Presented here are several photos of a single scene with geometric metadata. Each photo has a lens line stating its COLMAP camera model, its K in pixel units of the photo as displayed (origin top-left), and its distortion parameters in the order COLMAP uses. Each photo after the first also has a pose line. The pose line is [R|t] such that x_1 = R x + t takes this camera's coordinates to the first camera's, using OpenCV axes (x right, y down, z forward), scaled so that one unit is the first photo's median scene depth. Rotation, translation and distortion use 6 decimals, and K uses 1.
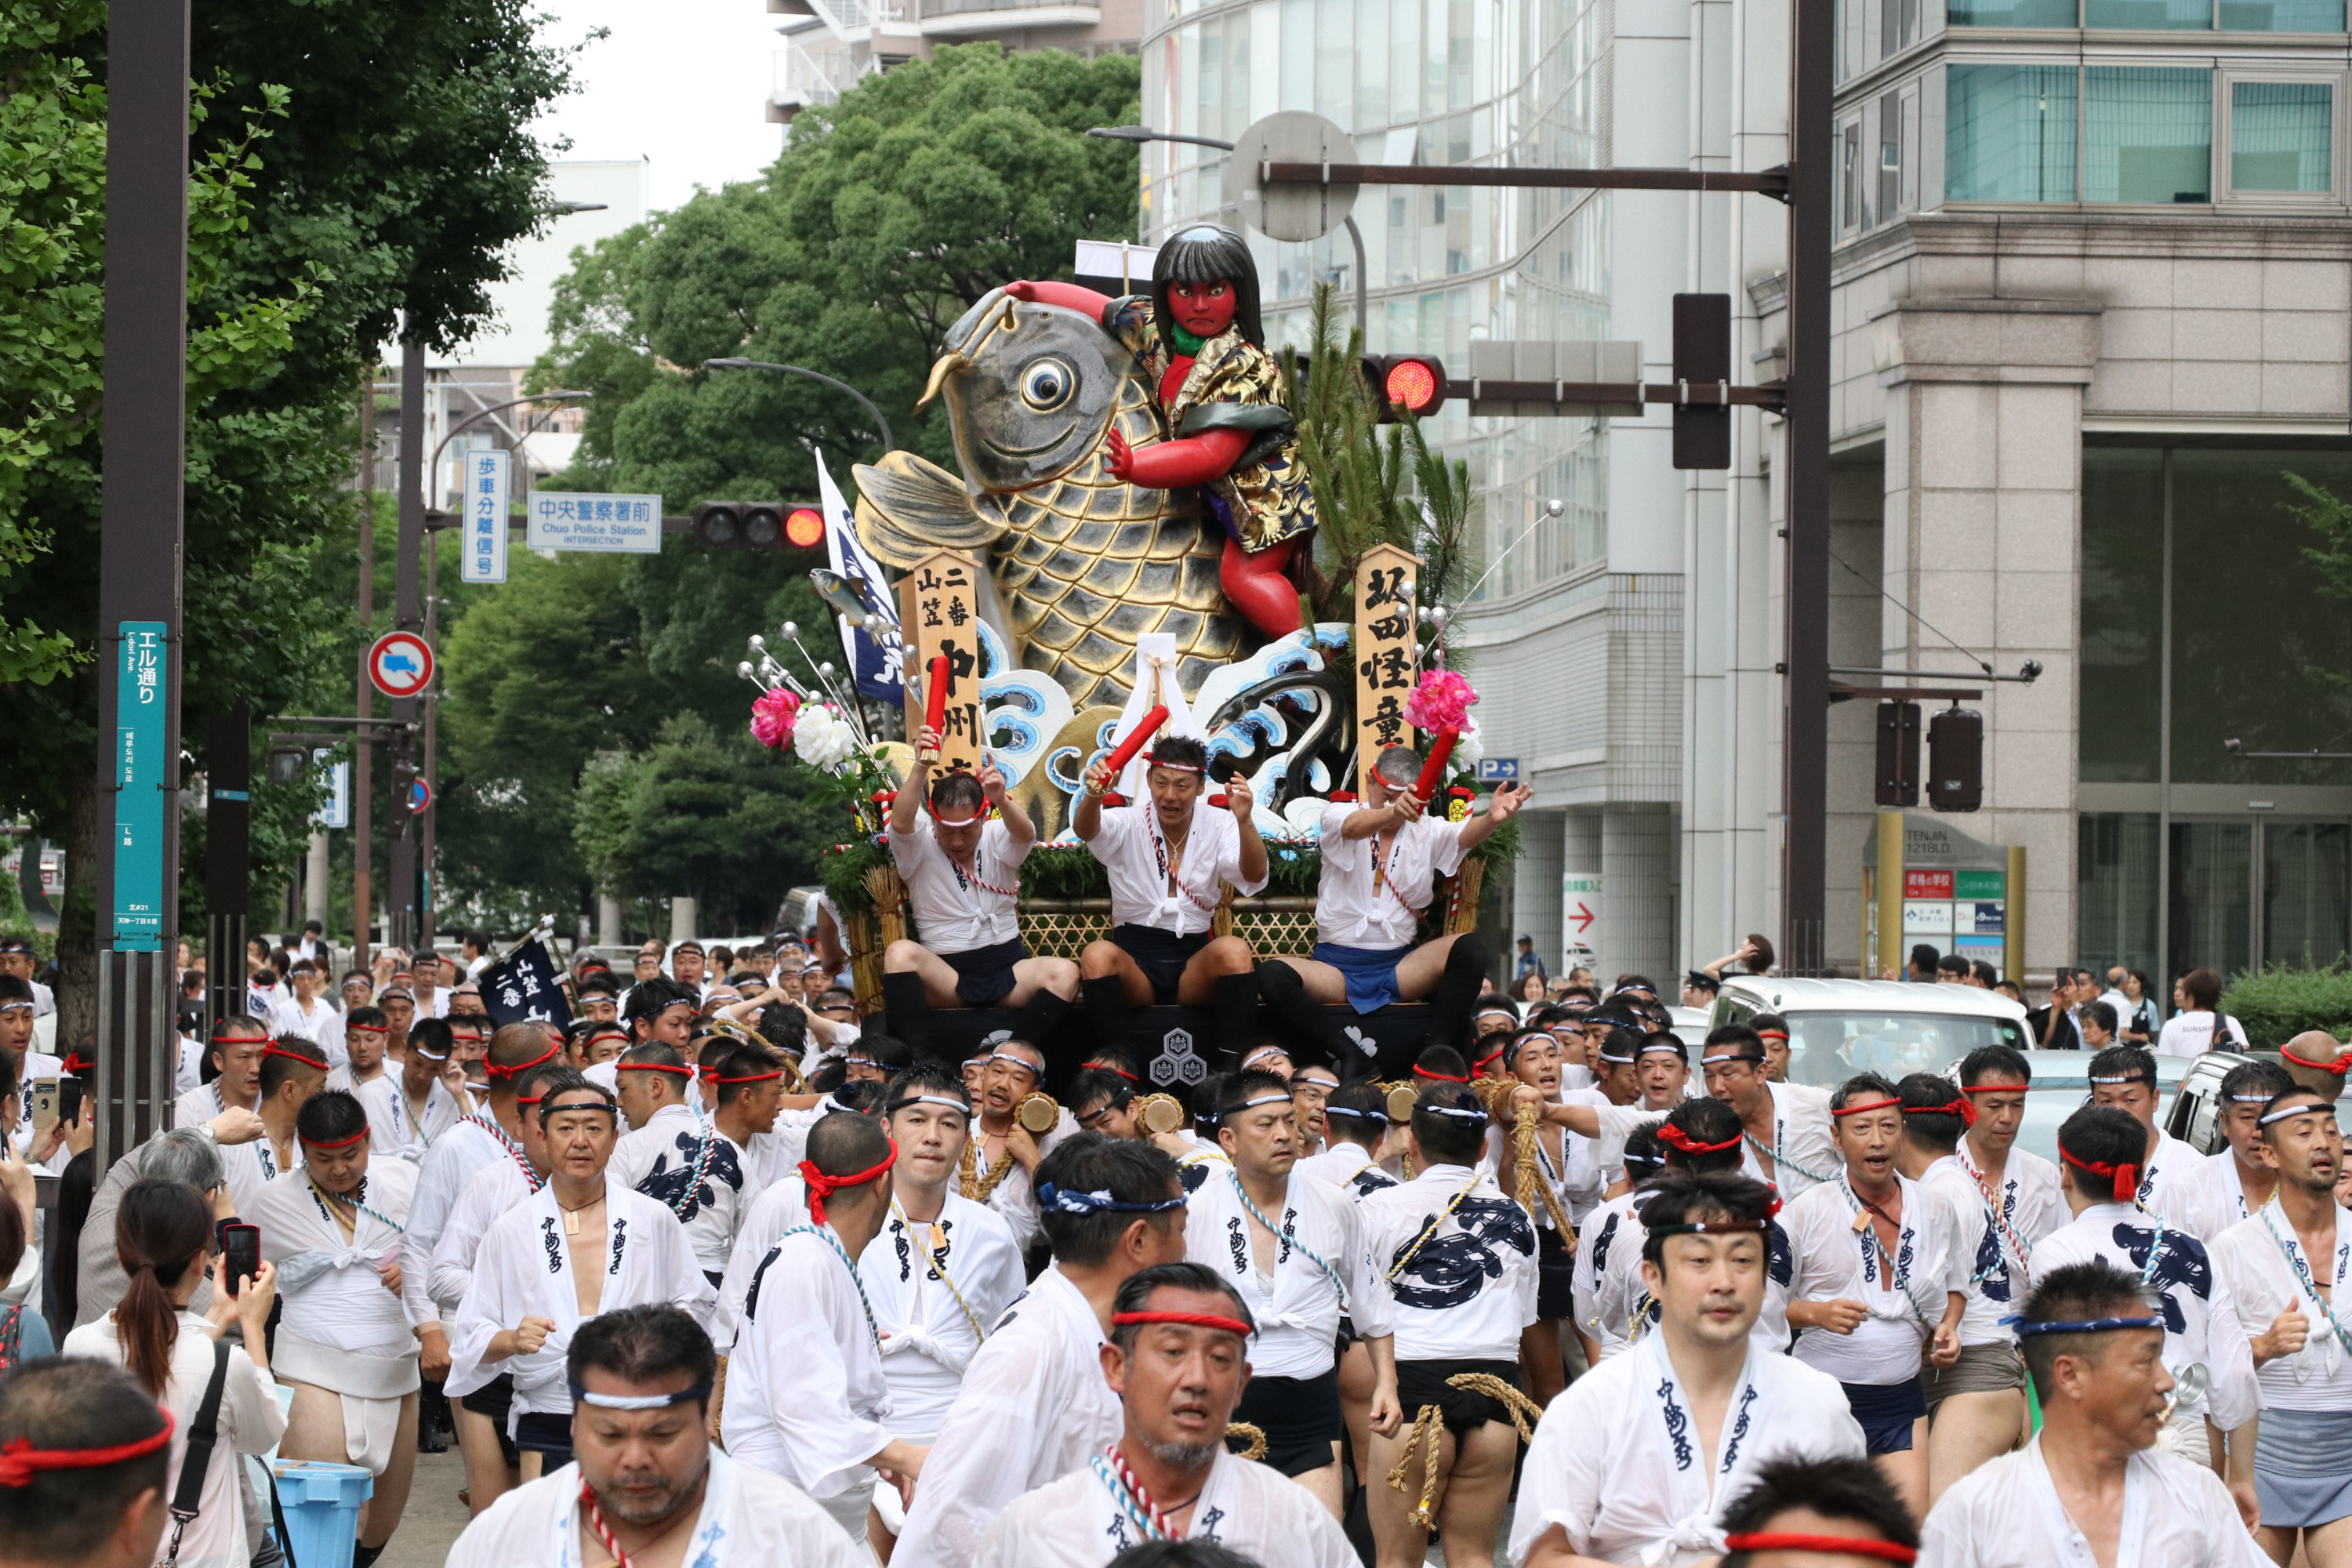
lens RADIAL K [[10913.0, 0, 1049.5], [0, 10913.0, 735.5], [0, 0, 1]] dist [-17.893565, 1089.516895]
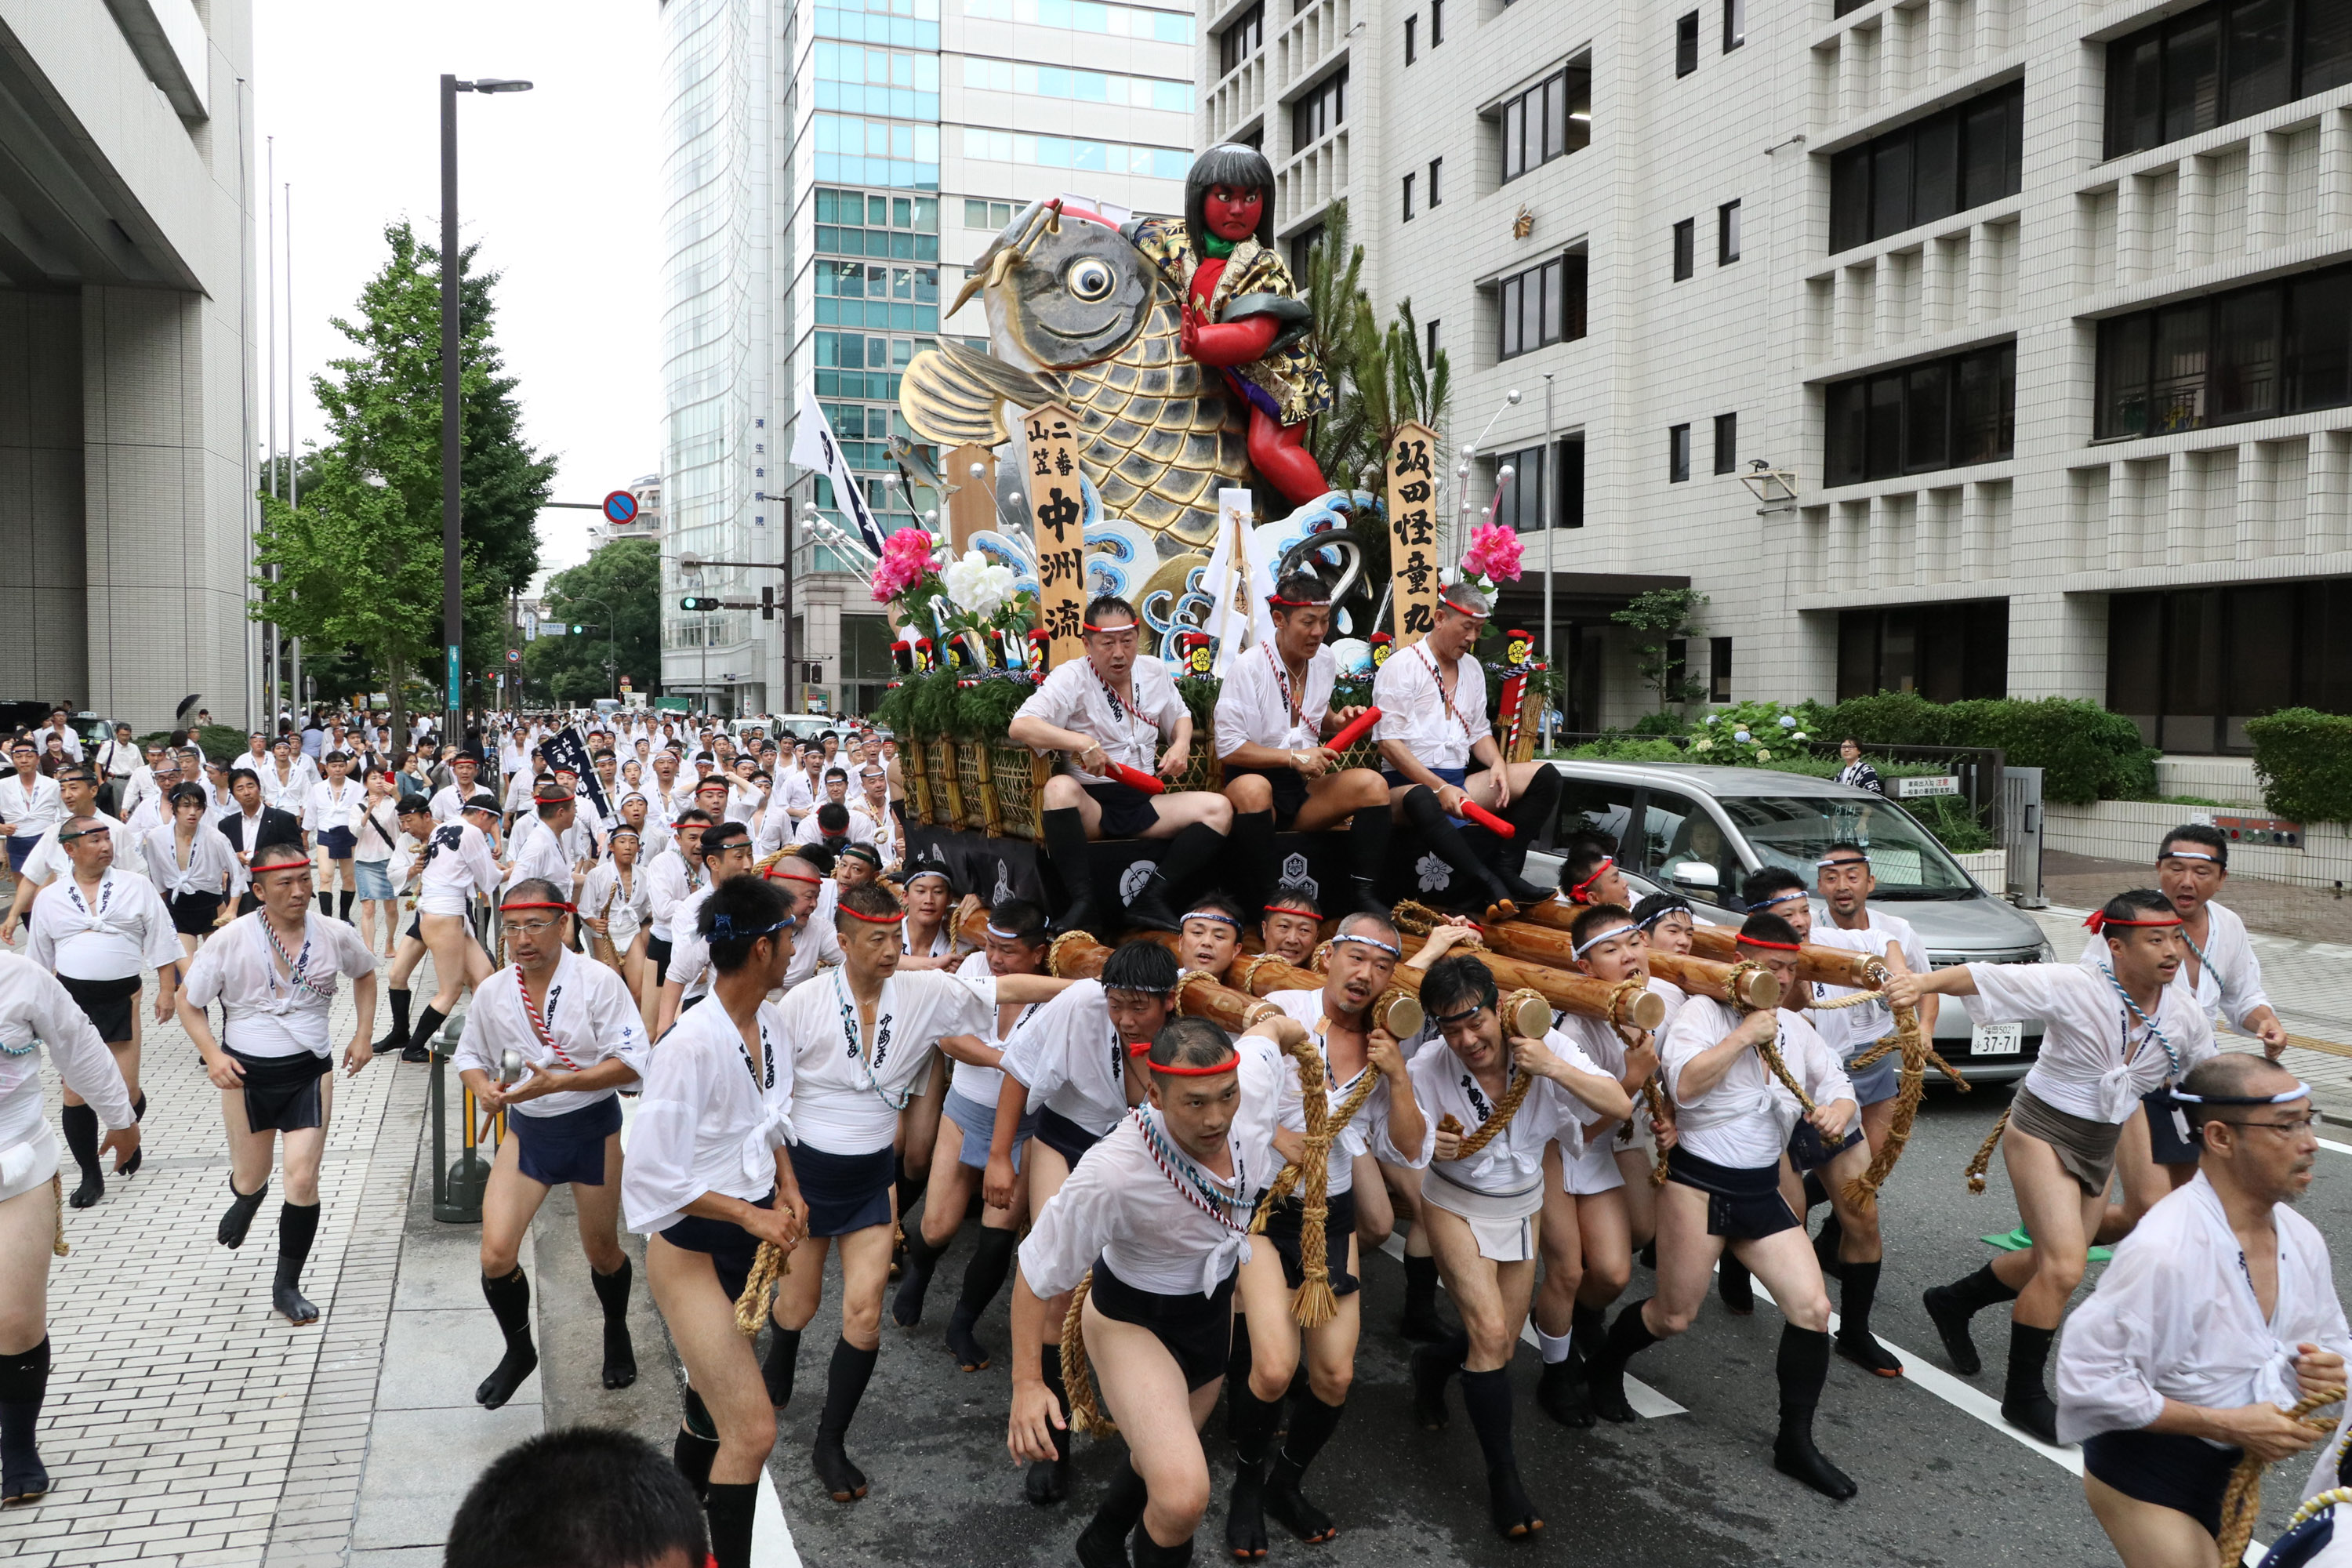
lens RADIAL K [[1858.8, 0, 1176.0], [0, 1858.8, 784.0], [0, 0, 1]] dist [0.003625, 0.000888]
pose [[0.961451, -0.017252, 0.274434, -0.048376], [0.000374, 0.998111, 0.061436, 0.008962], [-0.274975, -0.058965, 0.959642, 0.813819]]
